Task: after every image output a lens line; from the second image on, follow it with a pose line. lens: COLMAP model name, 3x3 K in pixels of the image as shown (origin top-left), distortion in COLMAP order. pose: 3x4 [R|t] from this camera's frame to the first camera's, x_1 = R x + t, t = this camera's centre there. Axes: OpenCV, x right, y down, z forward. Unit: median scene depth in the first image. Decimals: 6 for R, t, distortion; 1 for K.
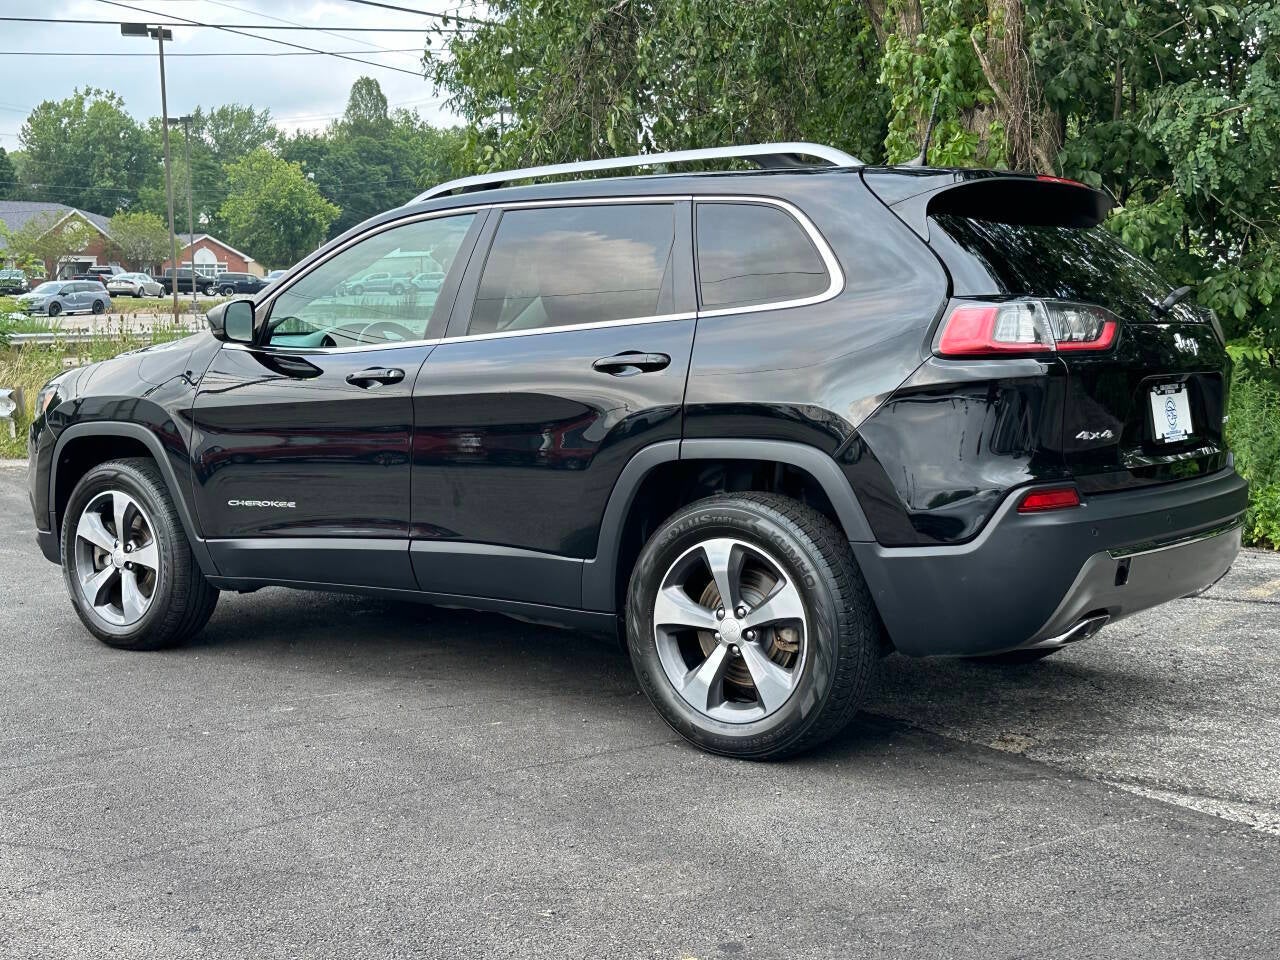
lens RADIAL K [[1545.3, 0, 632.1], [0, 1545.3, 488.9], [0, 0, 1]] dist [0.193607, -0.429656]
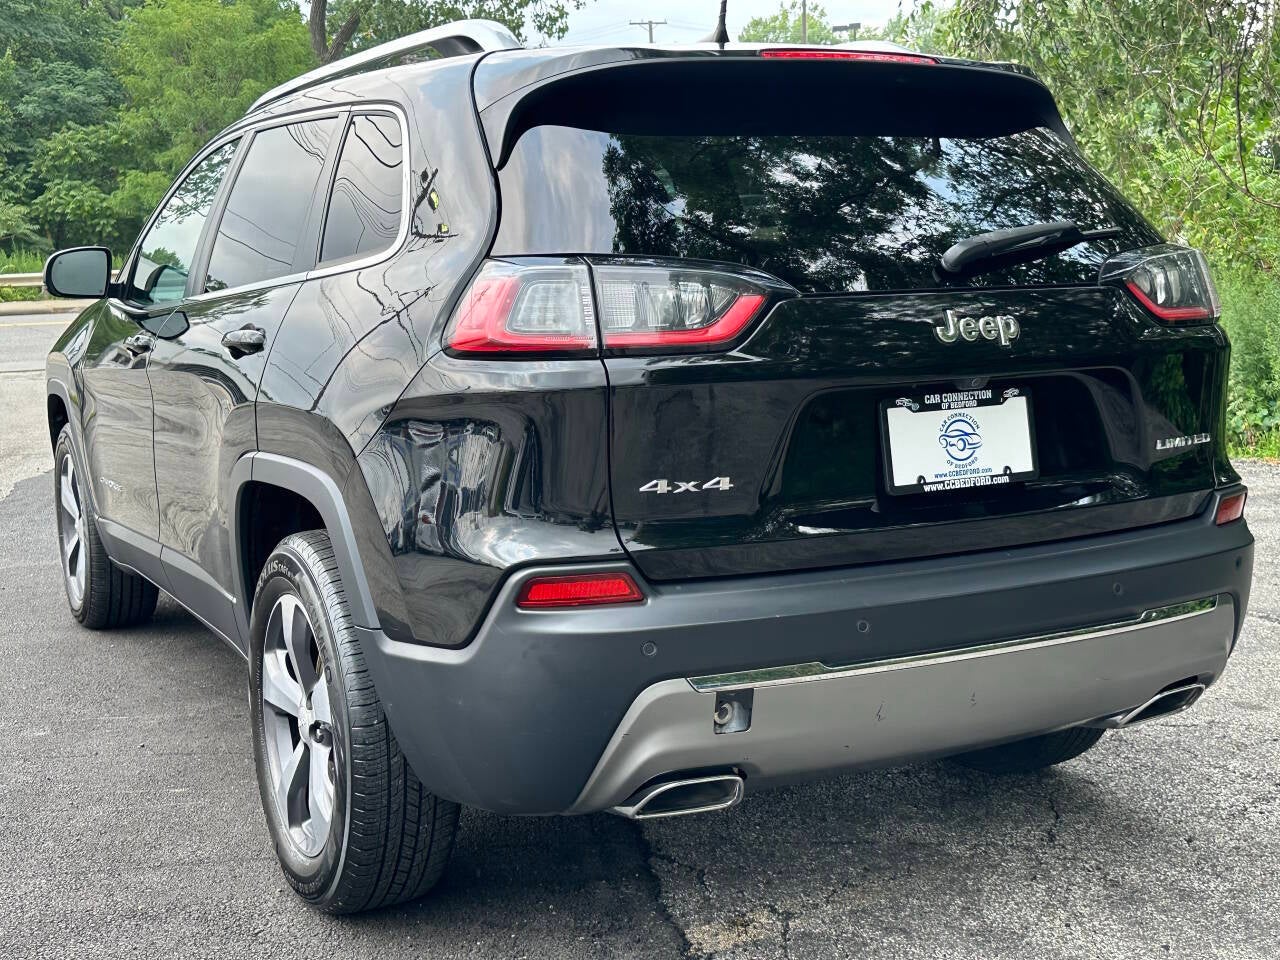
lens RADIAL K [[1544.2, 0, 640.0], [0, 1544.2, 480.0], [0, 0, 1]] dist [0.210918, -0.498310]
pose [[0.906938, 0.050043, -0.418282, 0.493390], [-0.026758, 0.997757, 0.061352, -0.067895], [0.420414, -0.044450, 0.906243, 0.414401]]
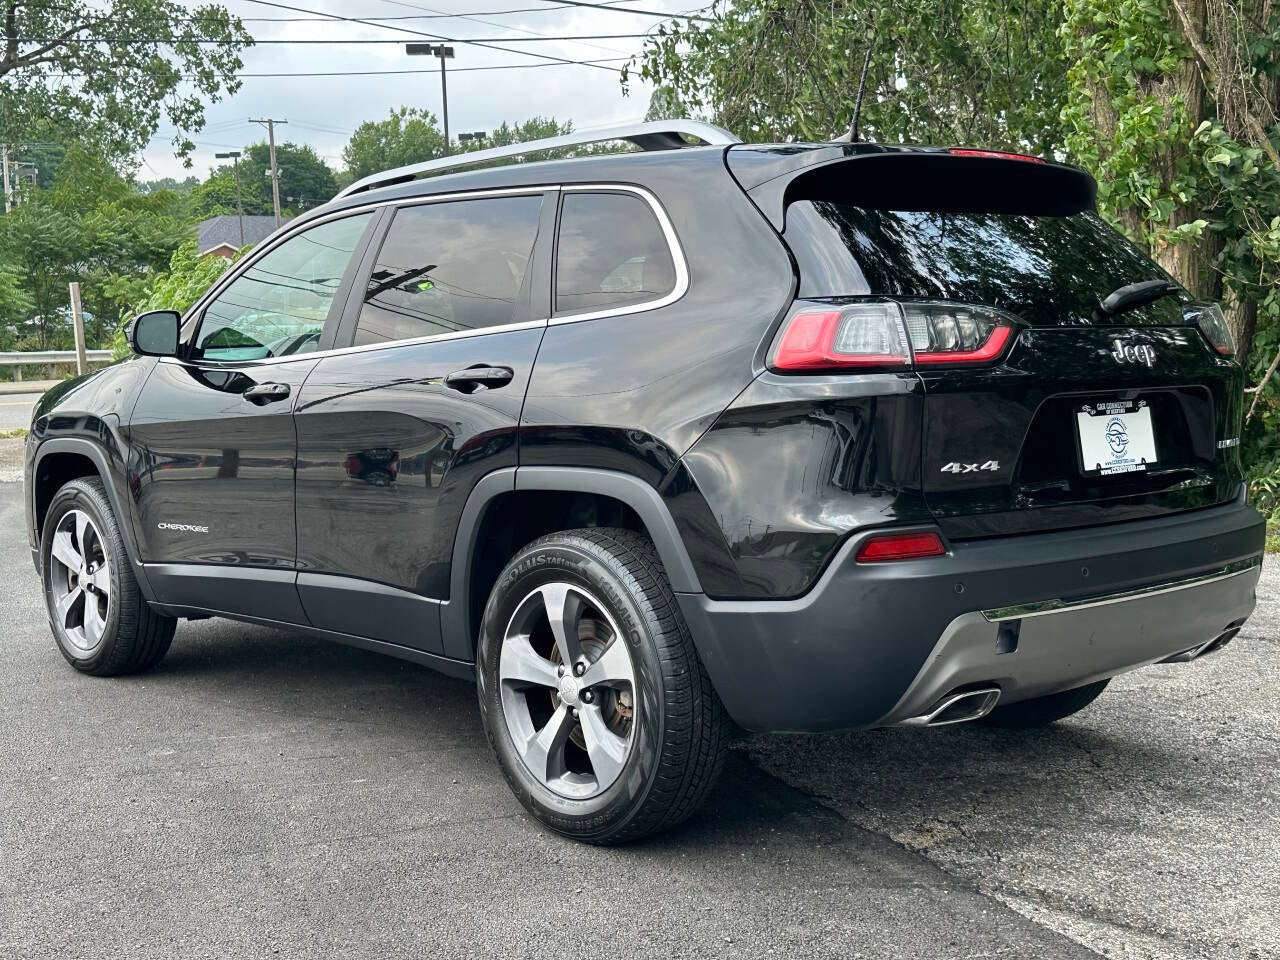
lens RADIAL K [[1545.3, 0, 632.1], [0, 1545.3, 488.9], [0, 0, 1]] dist [0.193607, -0.429656]
pose [[0.981722, 0.009104, -0.190101, 0.257247], [-0.009415, 0.999955, -0.000732, -0.019395], [0.190086, 0.002508, 0.981764, 0.162533]]
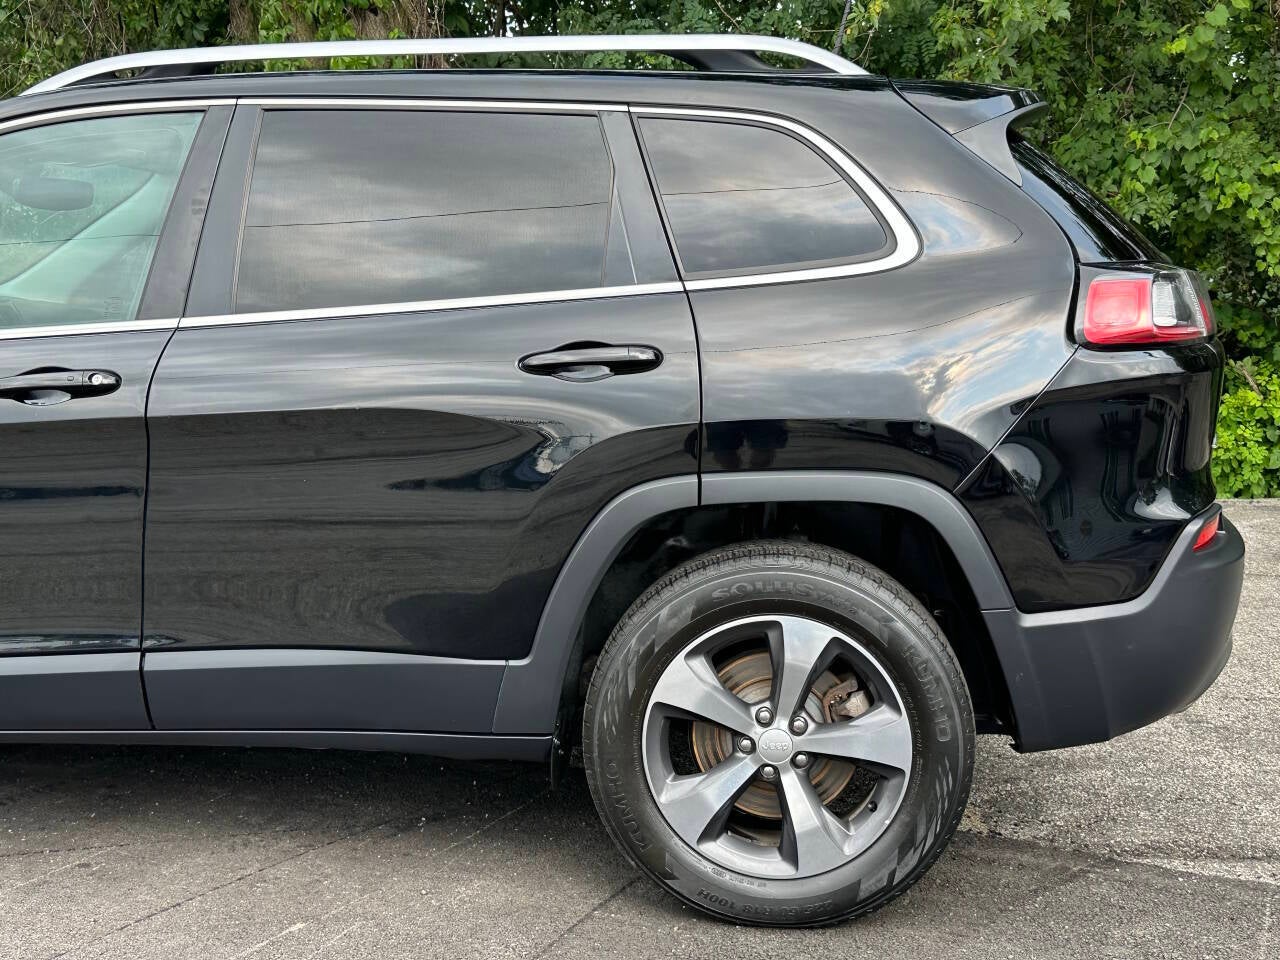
lens RADIAL K [[1545.3, 0, 632.1], [0, 1545.3, 488.9], [0, 0, 1]] dist [0.193607, -0.429656]
pose [[0.851299, -0.079300, 0.518653, -0.339019], [0.049671, 0.996253, 0.070794, -0.074660], [-0.522324, -0.034504, 0.852049, 0.440991]]
